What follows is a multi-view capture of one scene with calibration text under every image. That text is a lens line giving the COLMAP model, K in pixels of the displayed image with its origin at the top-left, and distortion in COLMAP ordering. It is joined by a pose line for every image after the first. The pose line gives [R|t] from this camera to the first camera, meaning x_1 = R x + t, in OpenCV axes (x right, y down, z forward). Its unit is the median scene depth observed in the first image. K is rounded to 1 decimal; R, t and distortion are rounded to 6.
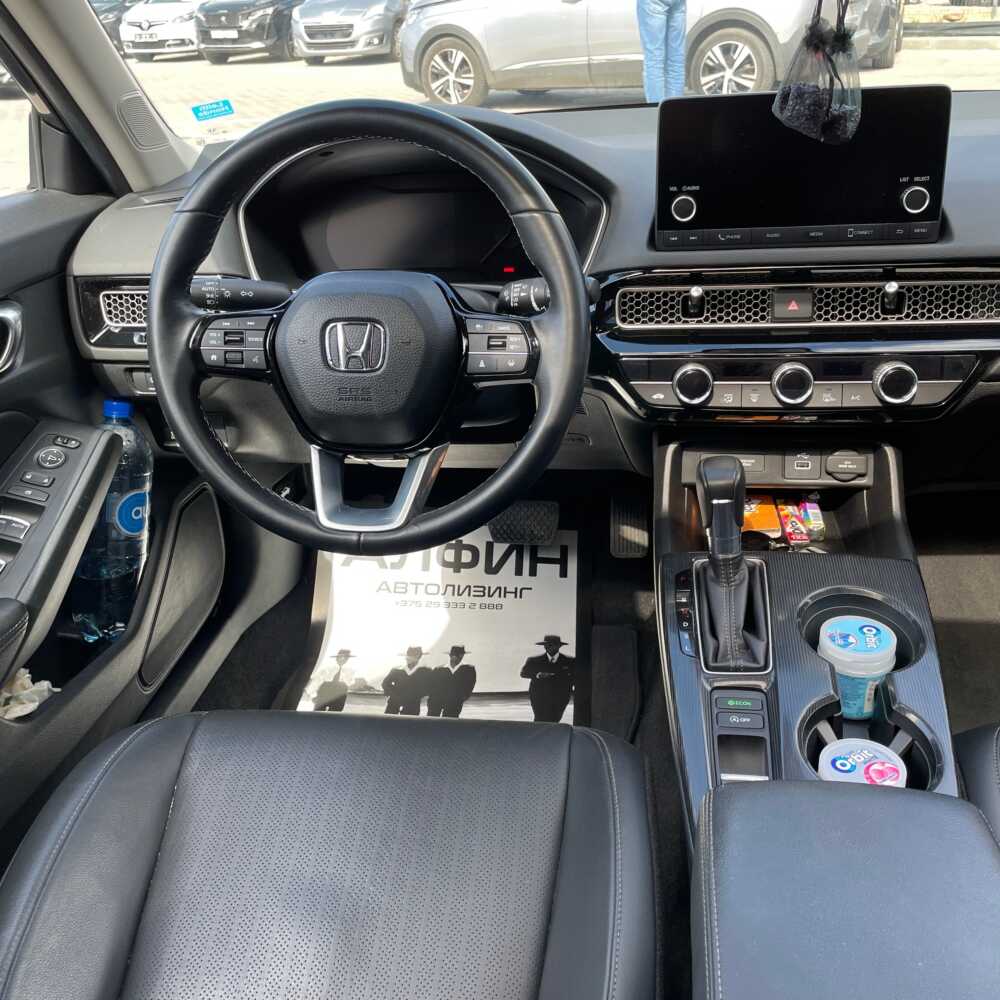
lens RADIAL K [[1050.0, 0, 500.0], [0, 1050.0, 500.0], [0, 0, 1]] dist [0.141966, -0.170322]
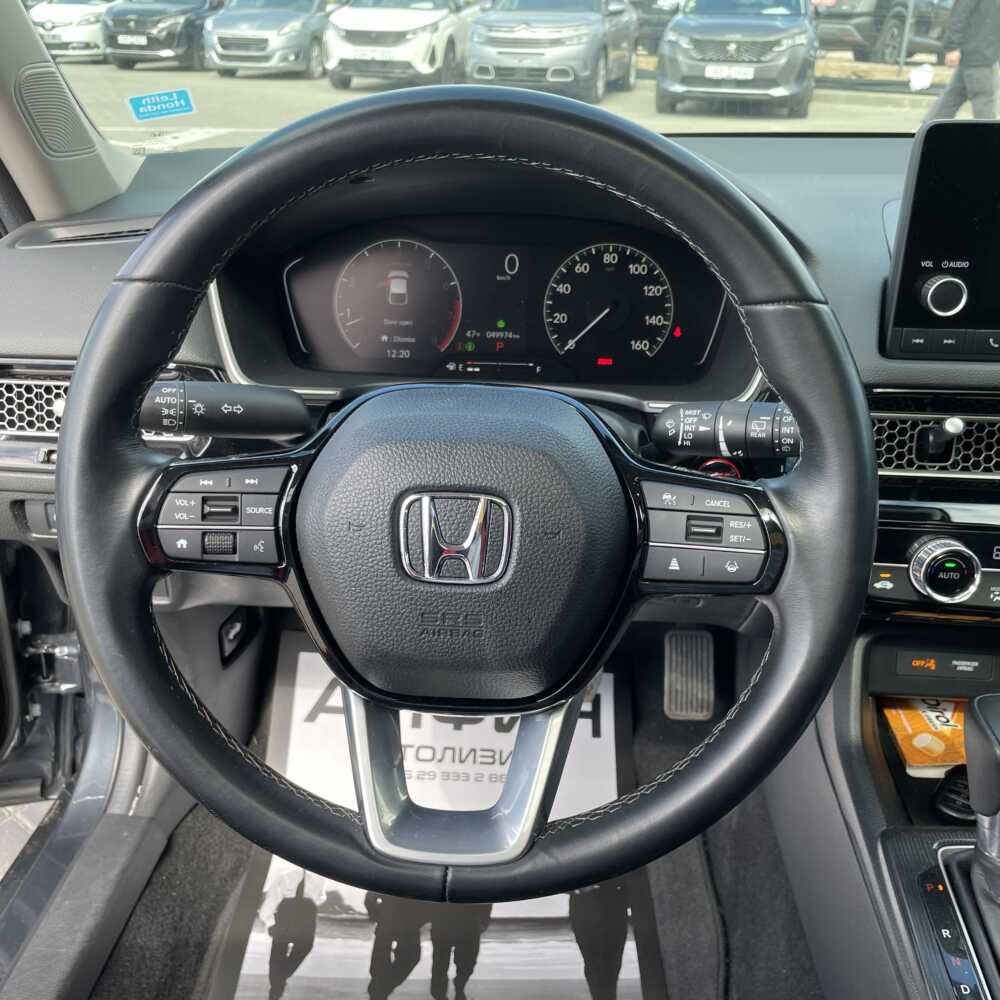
lens RADIAL K [[1015.0, 0, 487.2], [0, 1015.0, 502.7], [0, 0, 1]] dist [0.071848, -0.085639]
pose [[0.994967, 0.024744, 0.097105, -0.104079], [-0.023984, 0.999672, -0.008984, -0.096785], [-0.097295, 0.006610, 0.995234, 0.292546]]
